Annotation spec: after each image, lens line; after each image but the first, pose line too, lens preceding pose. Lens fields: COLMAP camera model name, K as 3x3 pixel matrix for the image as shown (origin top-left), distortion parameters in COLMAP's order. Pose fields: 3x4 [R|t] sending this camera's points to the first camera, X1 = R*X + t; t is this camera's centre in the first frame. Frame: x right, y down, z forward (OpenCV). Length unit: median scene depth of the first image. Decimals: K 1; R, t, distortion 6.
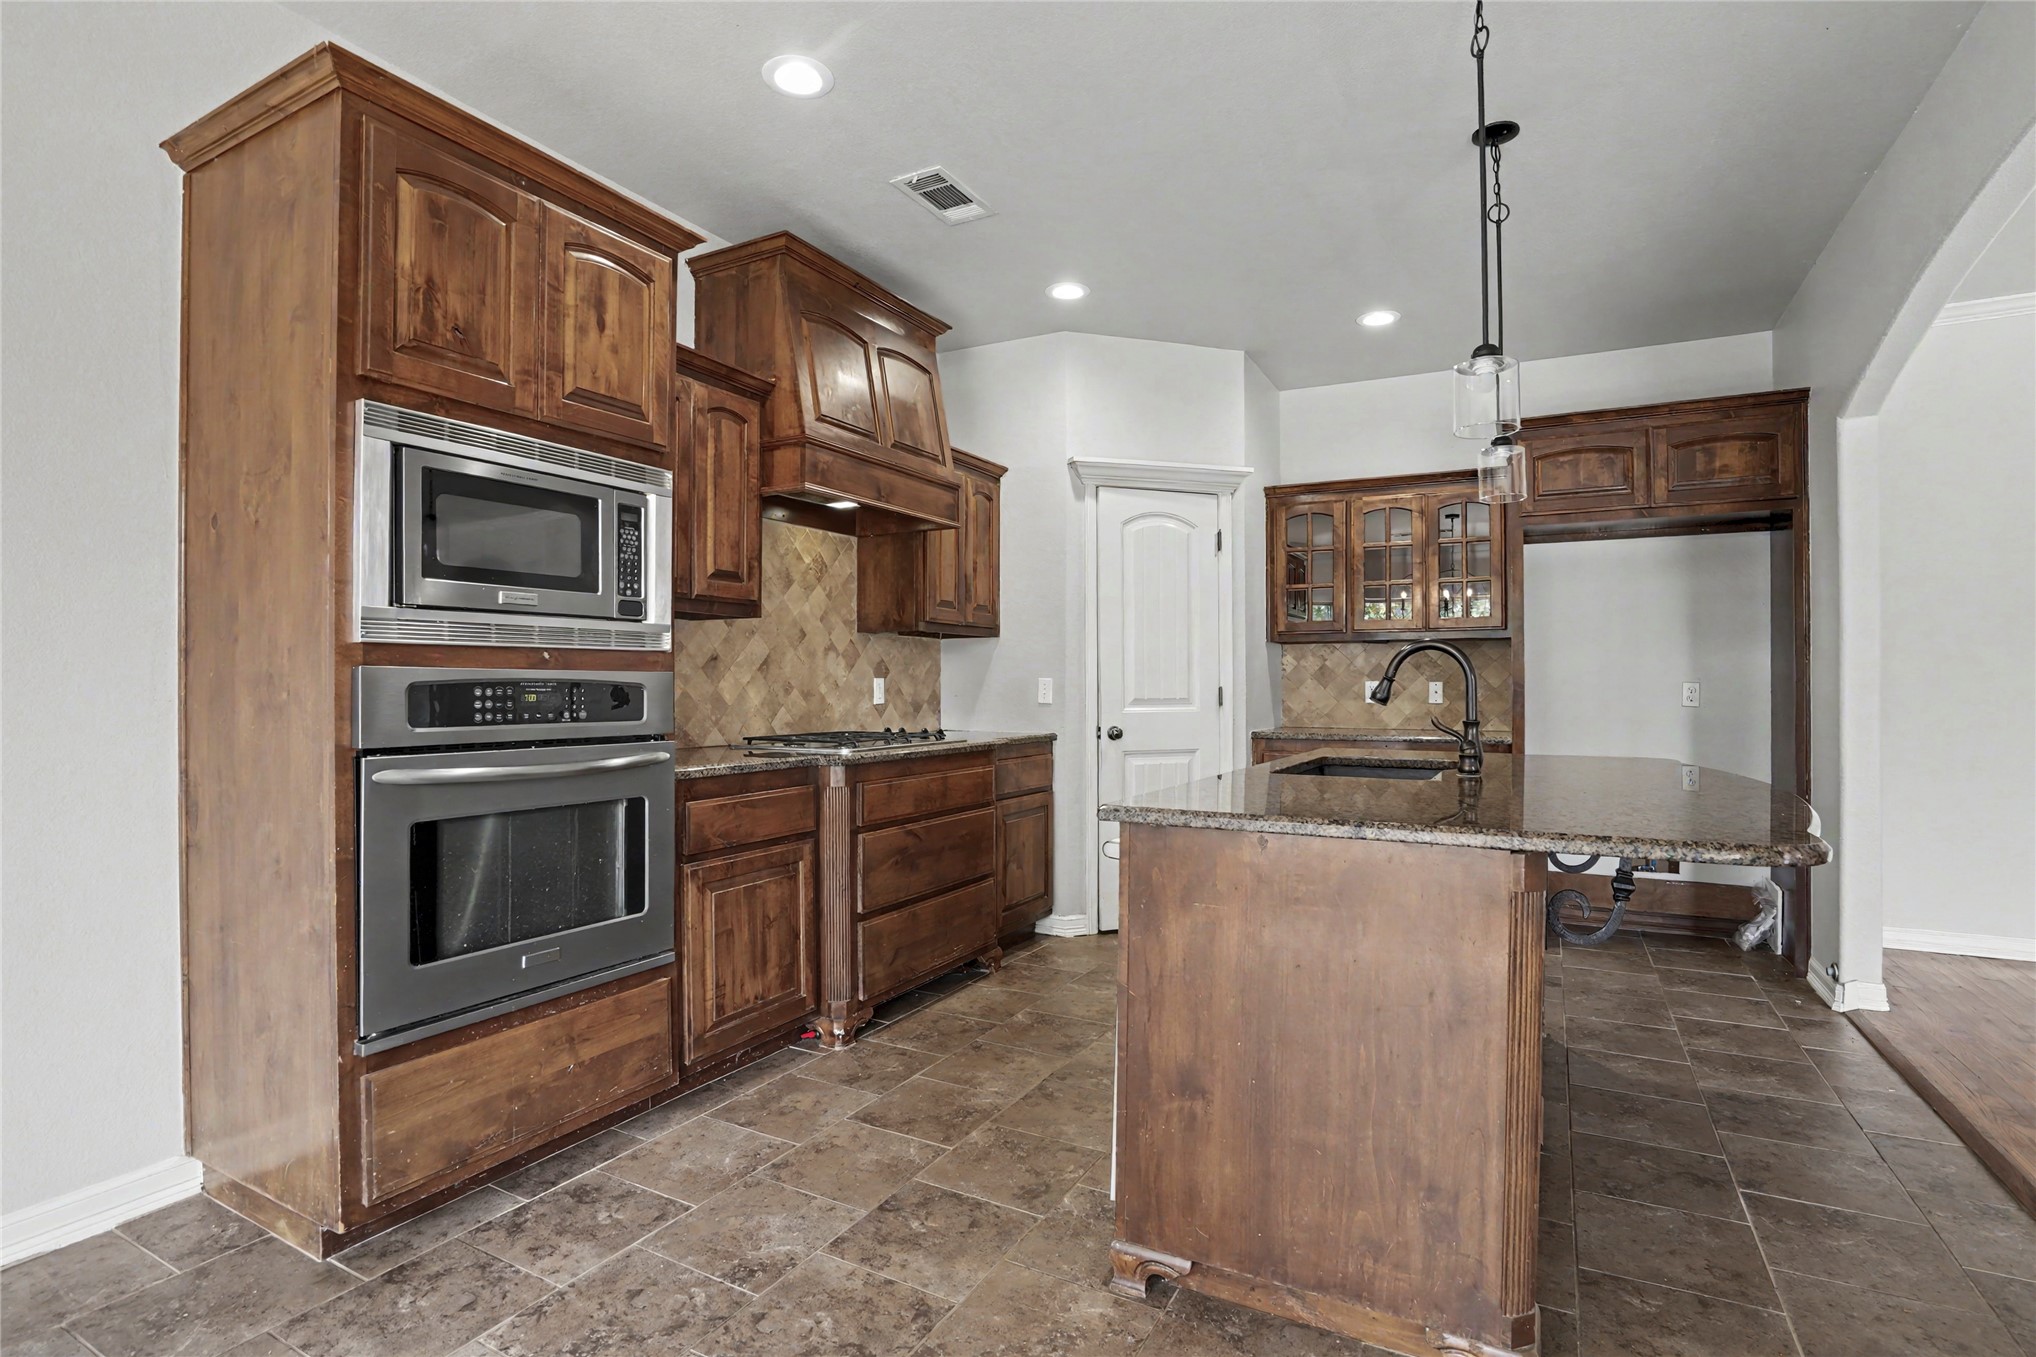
lens RADIAL K [[985.3, 0, 1018.0], [0, 985.3, 678.5], [0, 0, 1]] dist [-0.064980, 0.024504]
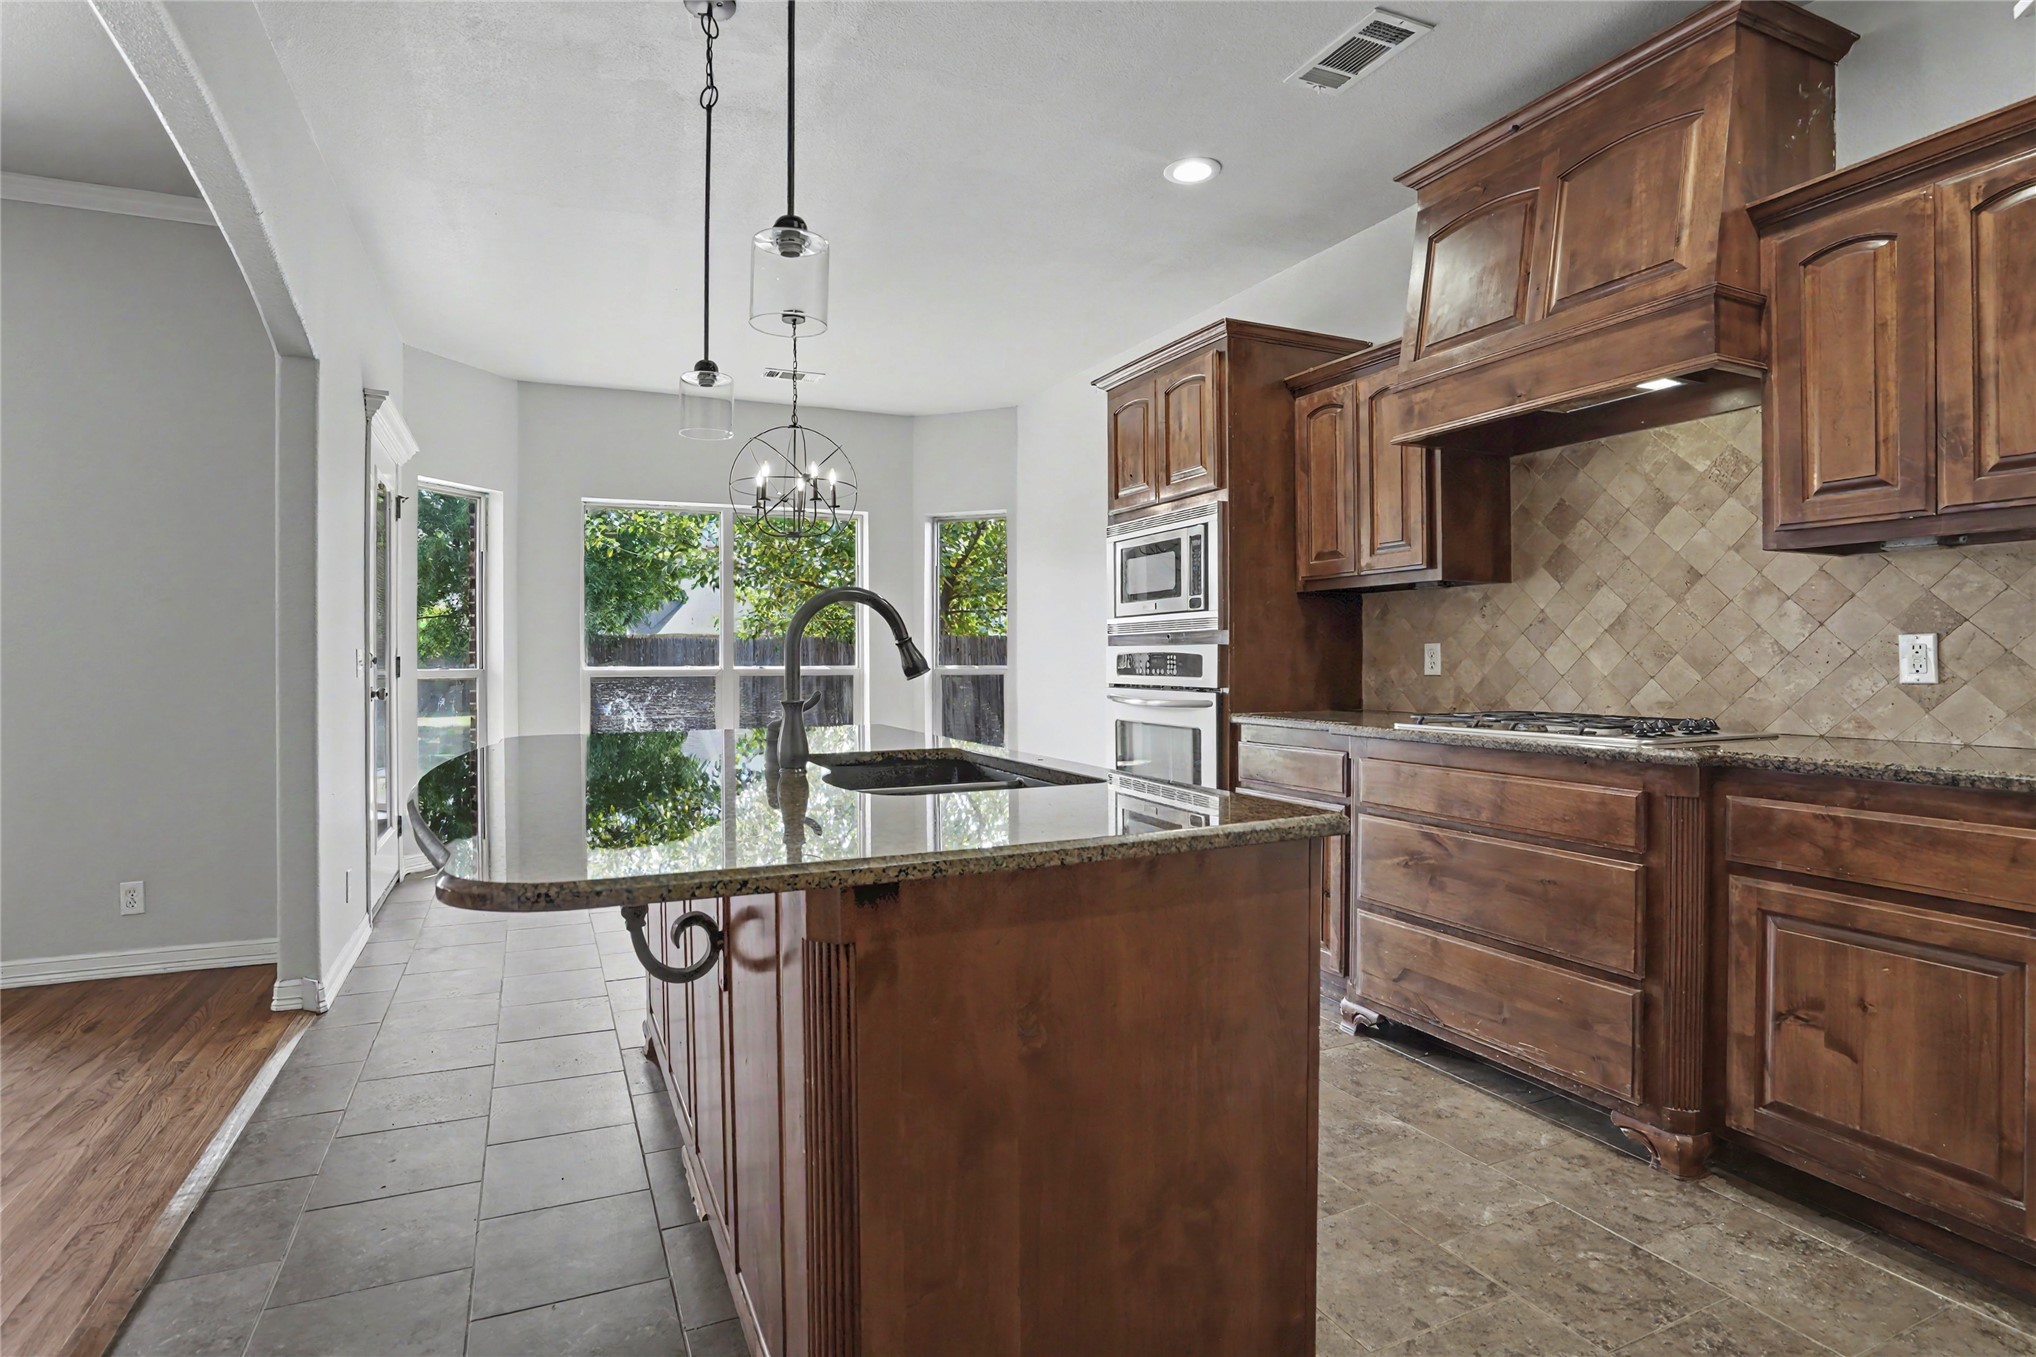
lens RADIAL K [[1007.8, 0, 966.5], [0, 1007.8, 659.4], [0, 0, 1]] dist [-0.053908, 0.017322]
pose [[-0.619598, 0.002504, -0.784915, 0.742830], [0.010038, 0.999938, -0.004734, 0.013333], [0.784855, -0.010812, -0.619585, 1.191533]]
